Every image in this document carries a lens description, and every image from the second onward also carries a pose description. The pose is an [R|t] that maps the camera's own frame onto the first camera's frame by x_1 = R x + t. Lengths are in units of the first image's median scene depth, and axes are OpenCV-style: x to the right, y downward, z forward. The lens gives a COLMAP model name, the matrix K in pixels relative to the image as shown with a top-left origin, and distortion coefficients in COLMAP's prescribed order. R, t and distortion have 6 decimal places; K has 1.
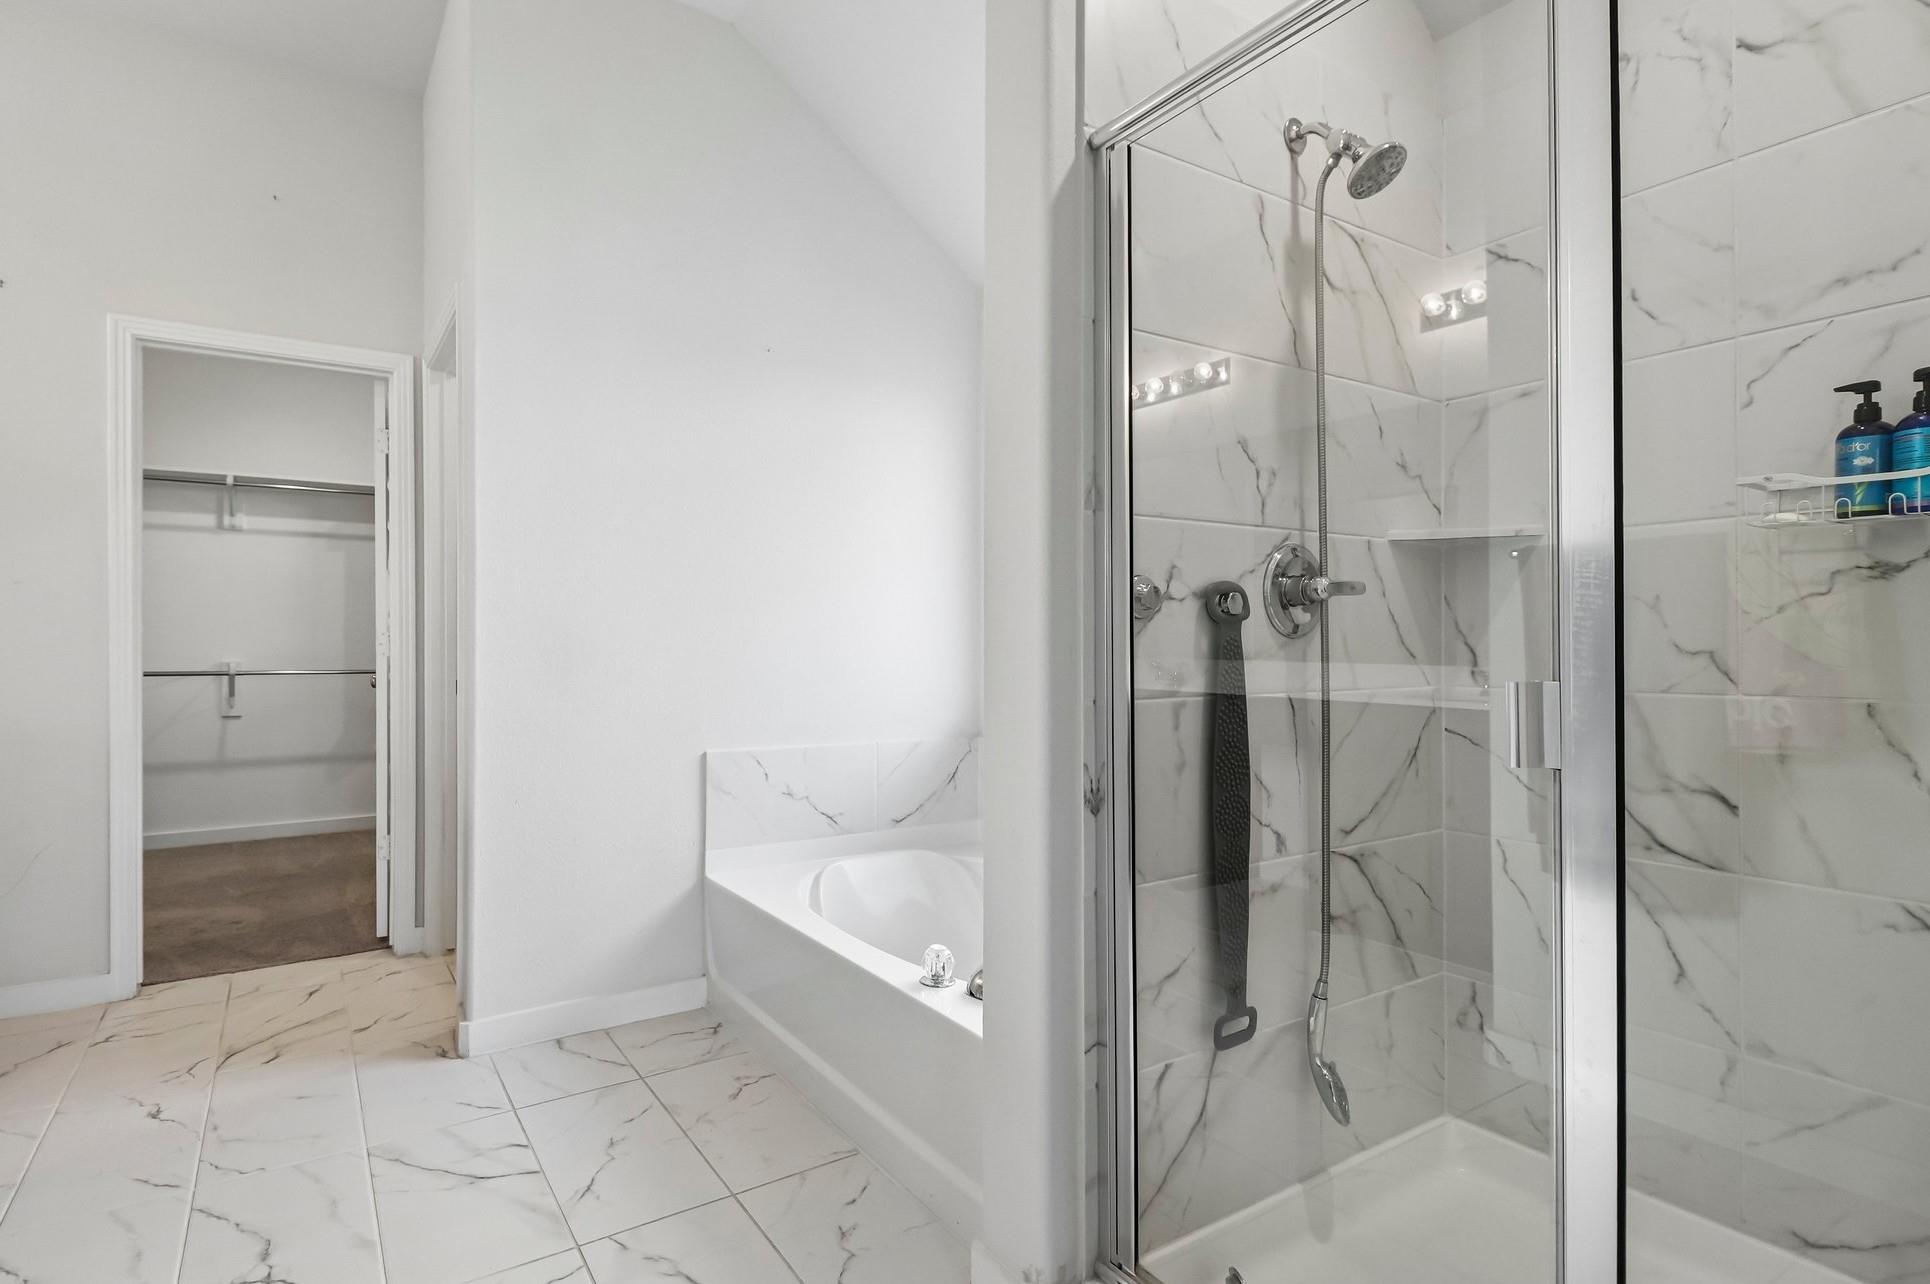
lens RADIAL K [[988.3, 0, 965.0], [0, 988.3, 642.0], [0, 0, 1]] dist [0.000813, 0.000304]
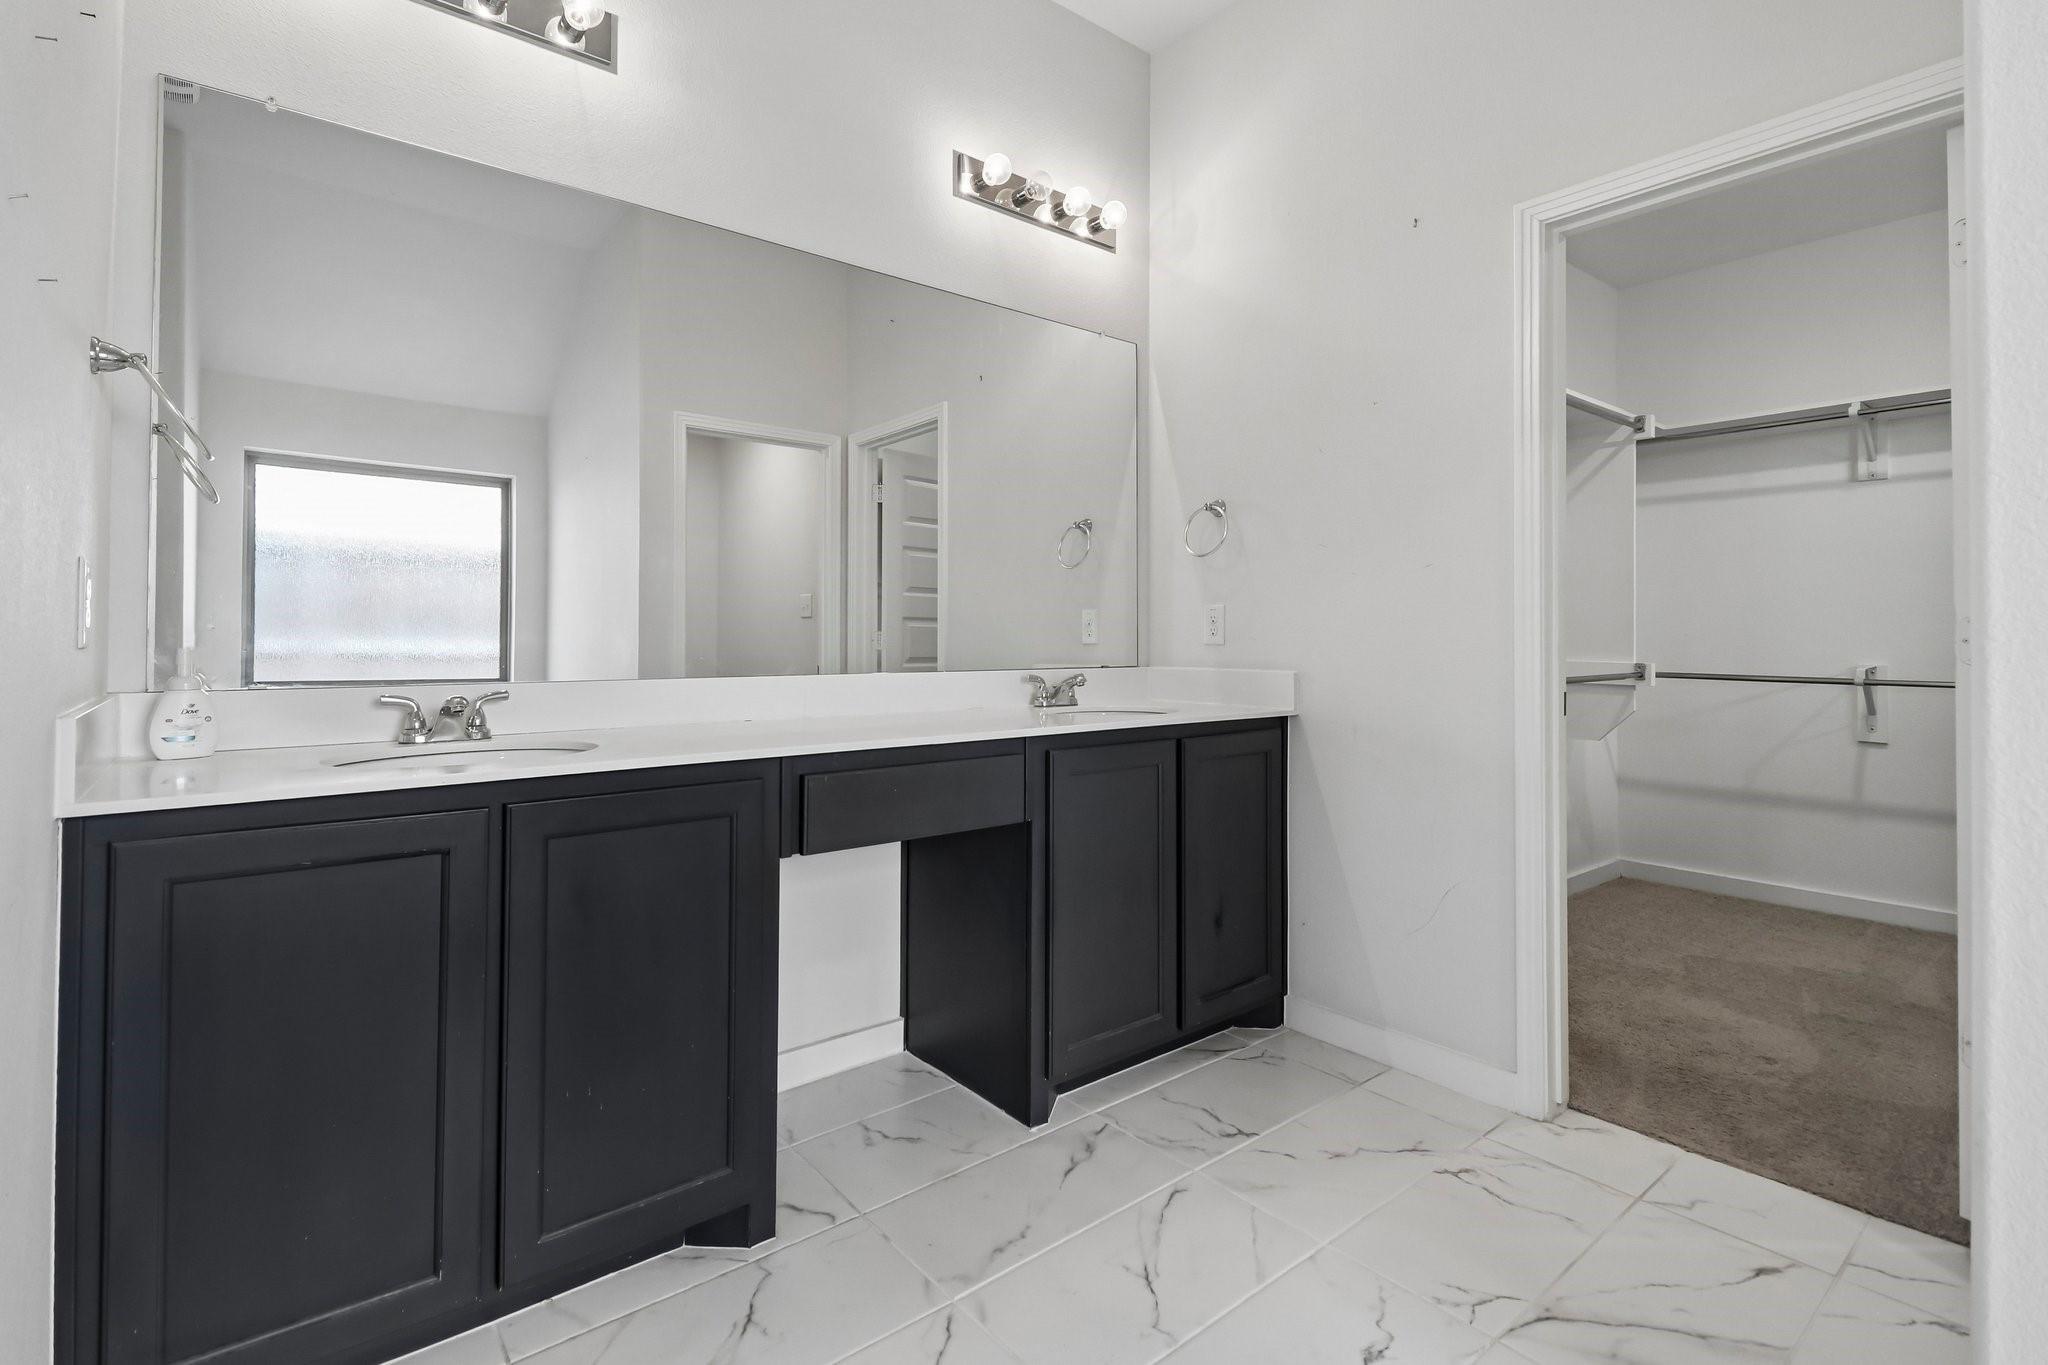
lens RADIAL K [[972.7, 0, 1021.9], [0, 972.7, 629.0], [0, 0, 1]] dist [0.057739, -0.018948]
pose [[0.094641, -0.007047, -0.995486, -0.130982], [-0.003226, 0.999968, -0.007385, 0.001264], [0.995506, 0.003911, 0.094616, 0.515482]]
